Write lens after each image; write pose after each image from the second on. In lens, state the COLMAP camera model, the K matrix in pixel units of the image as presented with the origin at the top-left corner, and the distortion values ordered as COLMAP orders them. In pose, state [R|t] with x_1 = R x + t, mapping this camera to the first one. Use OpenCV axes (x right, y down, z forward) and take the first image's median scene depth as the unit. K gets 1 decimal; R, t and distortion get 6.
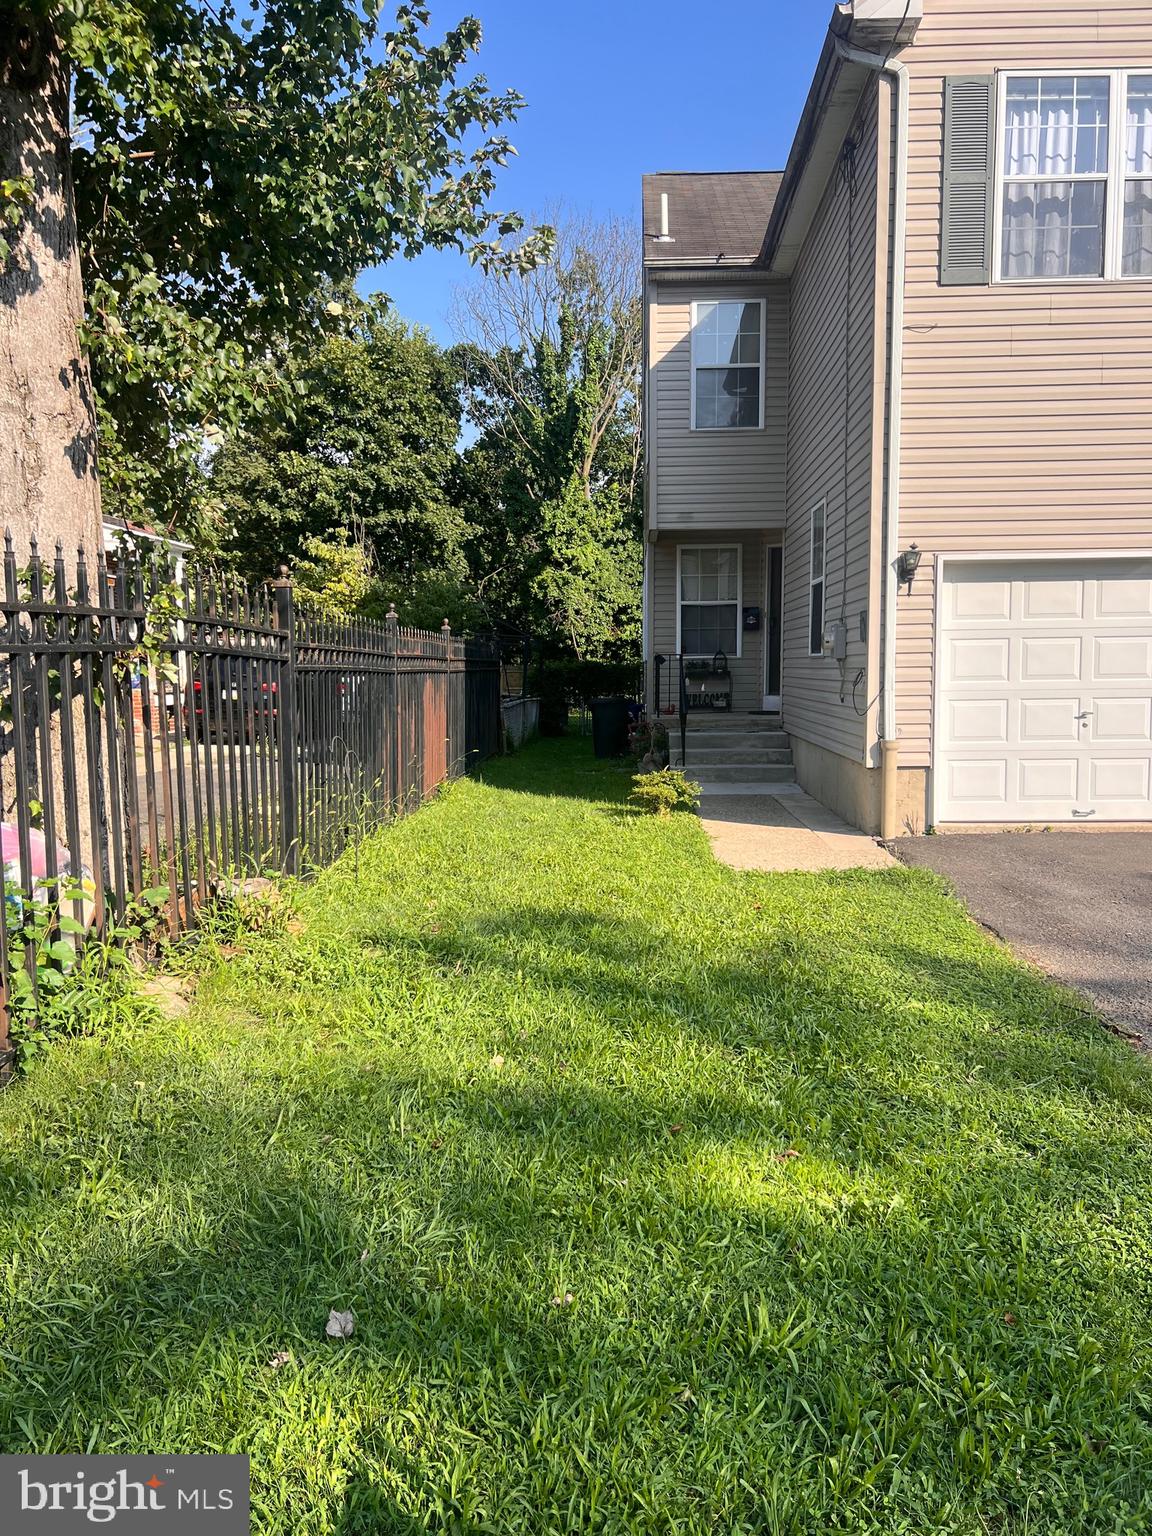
lens RADIAL K [[1182.3, 0, 581.8], [0, 1182.3, 760.7], [0, 0, 1]] dist [0.059534, -0.065125]
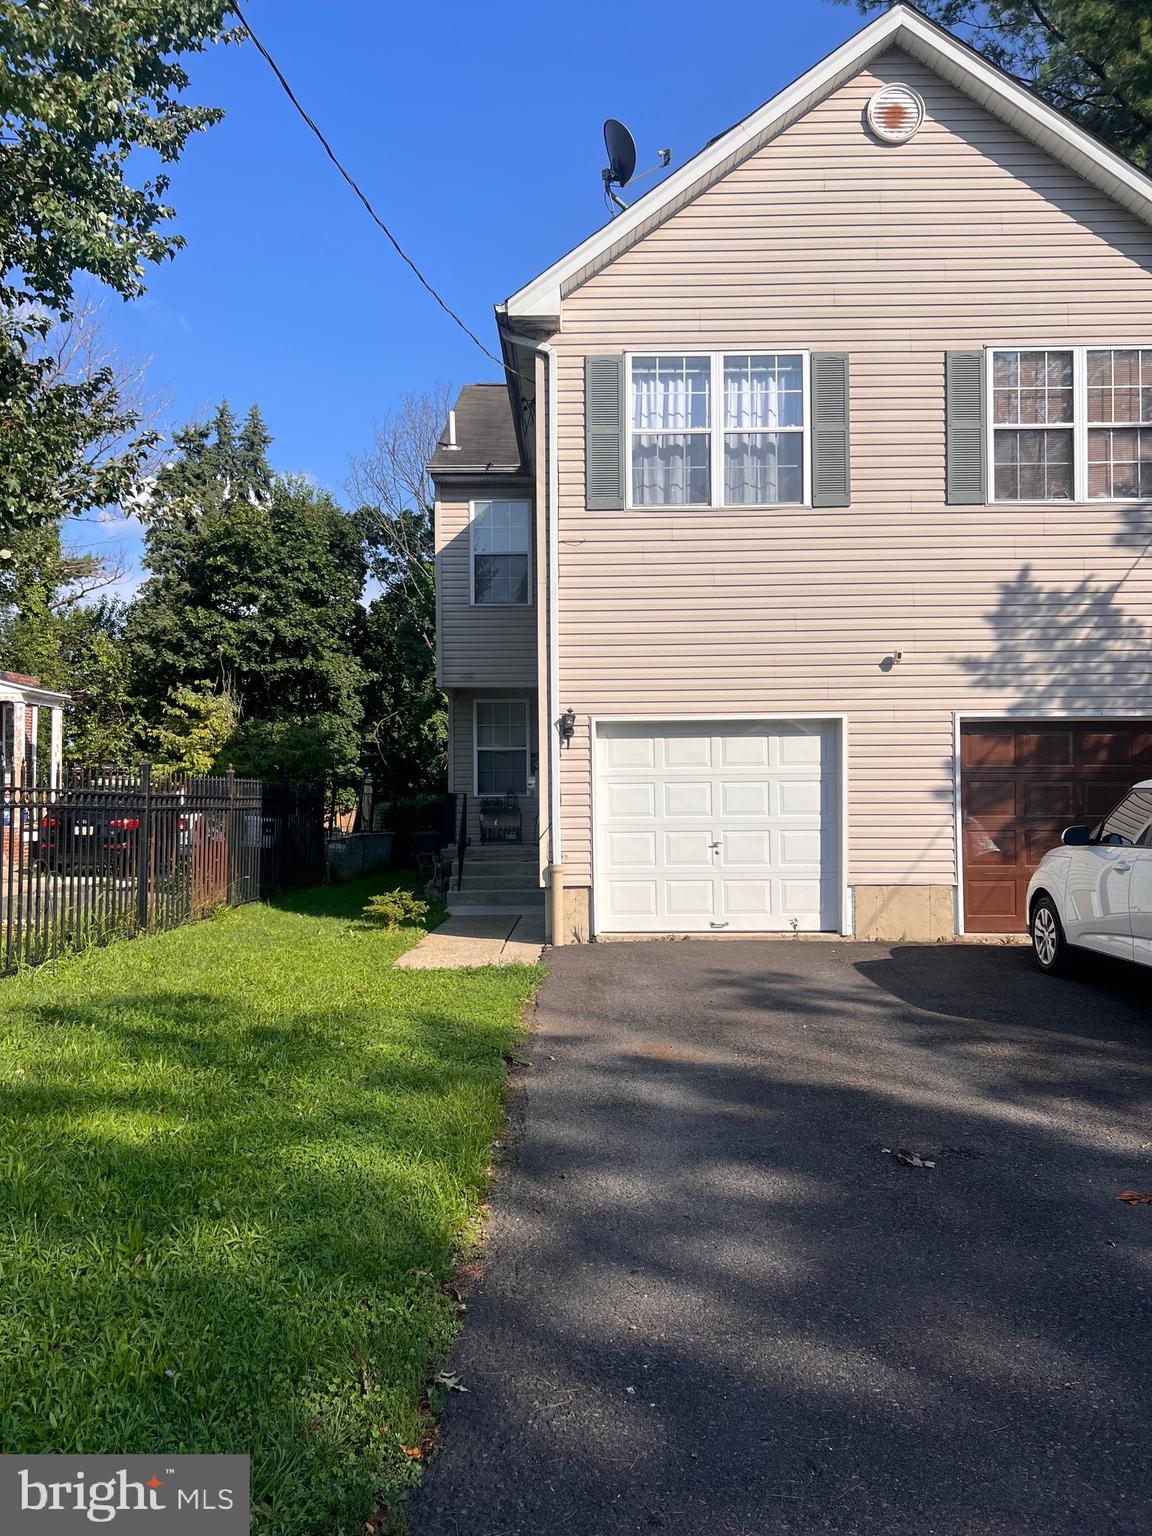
lens RADIAL K [[1180.1, 0, 576.0], [0, 1180.1, 768.0], [0, 0, 1]] dist [0.072657, 0.000801]
pose [[0.999574, -0.000004, 0.029189, 0.150838], [0.003167, 0.994113, -0.108299, 0.009596], [-0.029016, 0.108345, 0.993690, -0.141948]]
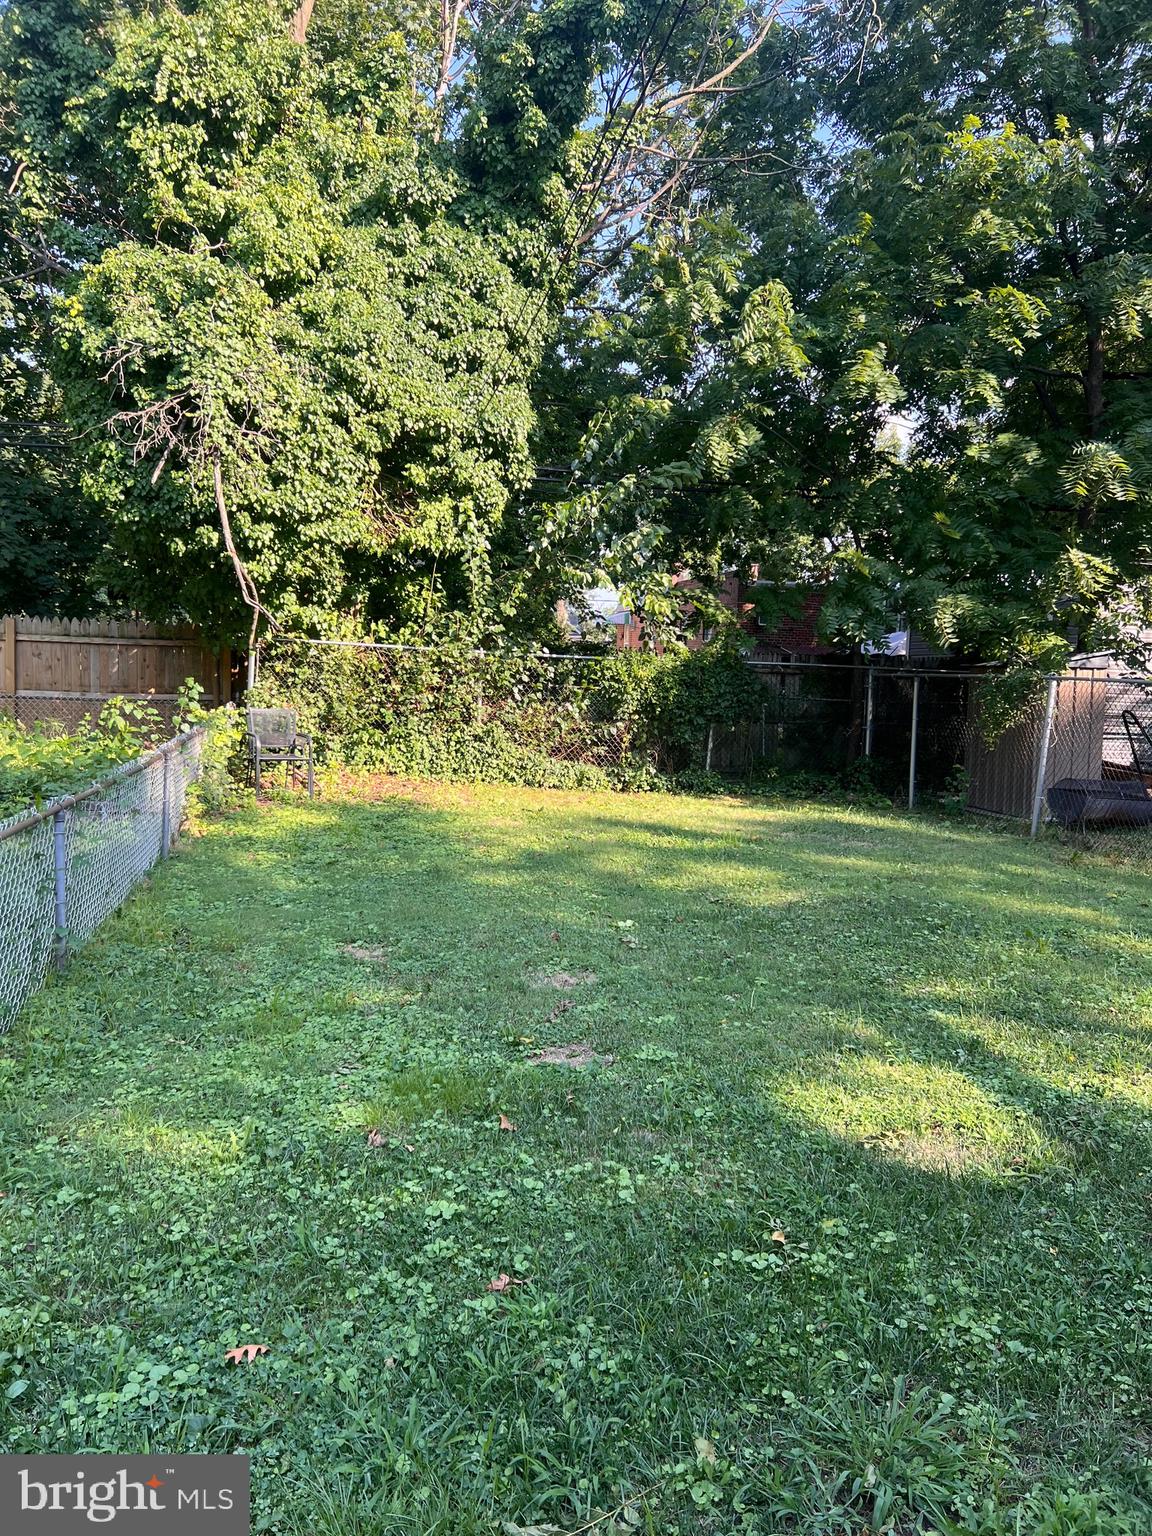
lens RADIAL K [[1182.3, 0, 581.8], [0, 1182.3, 760.7], [0, 0, 1]] dist [0.059534, -0.065125]
pose [[0.975687, 0.022773, 0.217980, 0.030472], [-0.023097, 0.999733, -0.001058, -0.121821], [-0.217946, -0.004003, 0.975953, 1.683614]]
